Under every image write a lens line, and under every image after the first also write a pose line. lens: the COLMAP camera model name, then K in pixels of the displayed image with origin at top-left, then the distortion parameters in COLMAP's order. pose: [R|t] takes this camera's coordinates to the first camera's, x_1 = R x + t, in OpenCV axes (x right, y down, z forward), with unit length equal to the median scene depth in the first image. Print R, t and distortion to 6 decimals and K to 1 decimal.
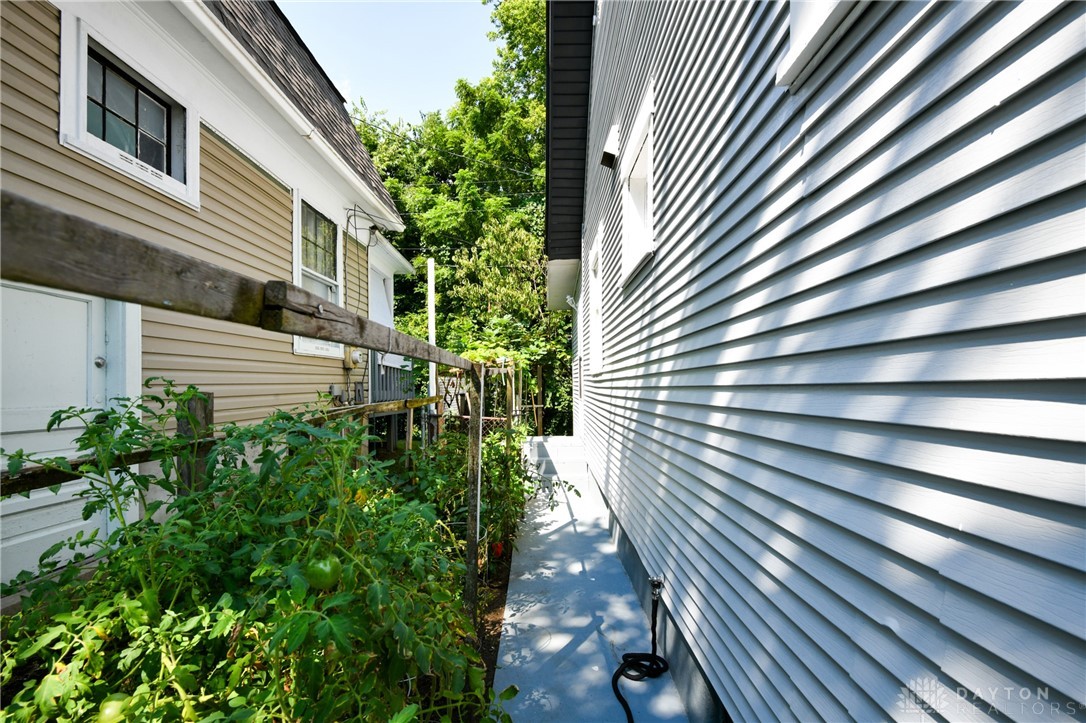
lens RADIAL K [[501.3, 0, 543.0], [0, 501.3, 361.5], [0, 0, 1]] dist [-0.003589, -0.009266]
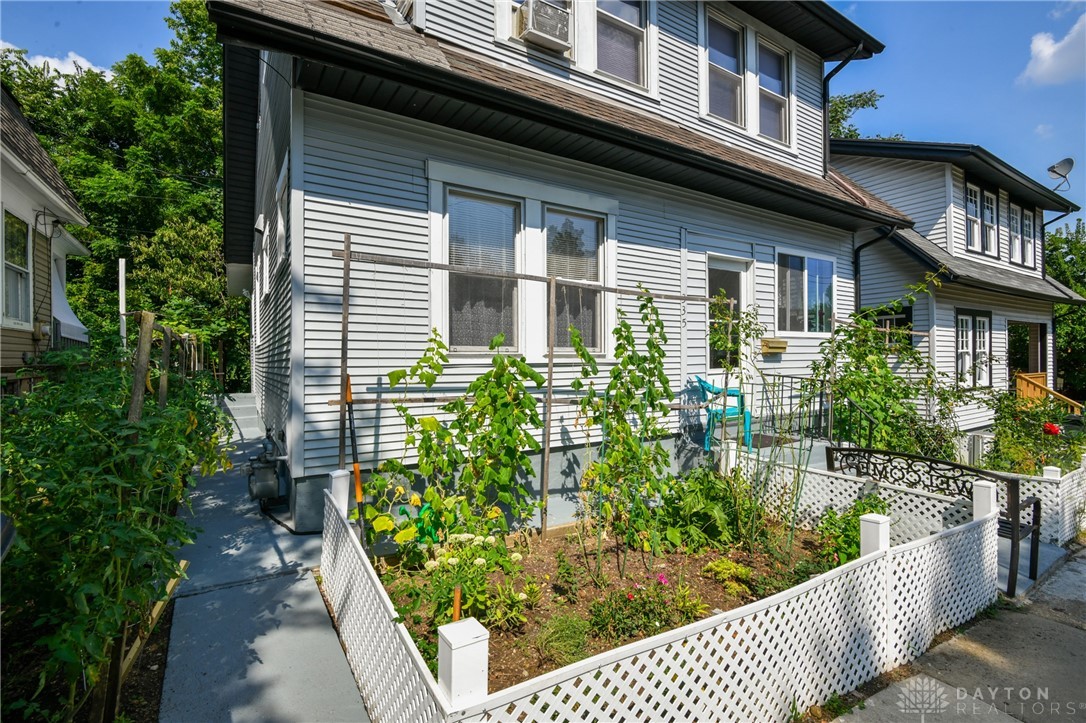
lens RADIAL K [[501.3, 0, 543.0], [0, 501.3, 361.5], [0, 0, 1]] dist [-0.003589, -0.009266]
pose [[0.850220, 0.000680, 0.526427, 0.014068], [-0.023282, 0.999069, 0.036311, -0.002297], [-0.525913, -0.043128, 0.849444, -0.316116]]
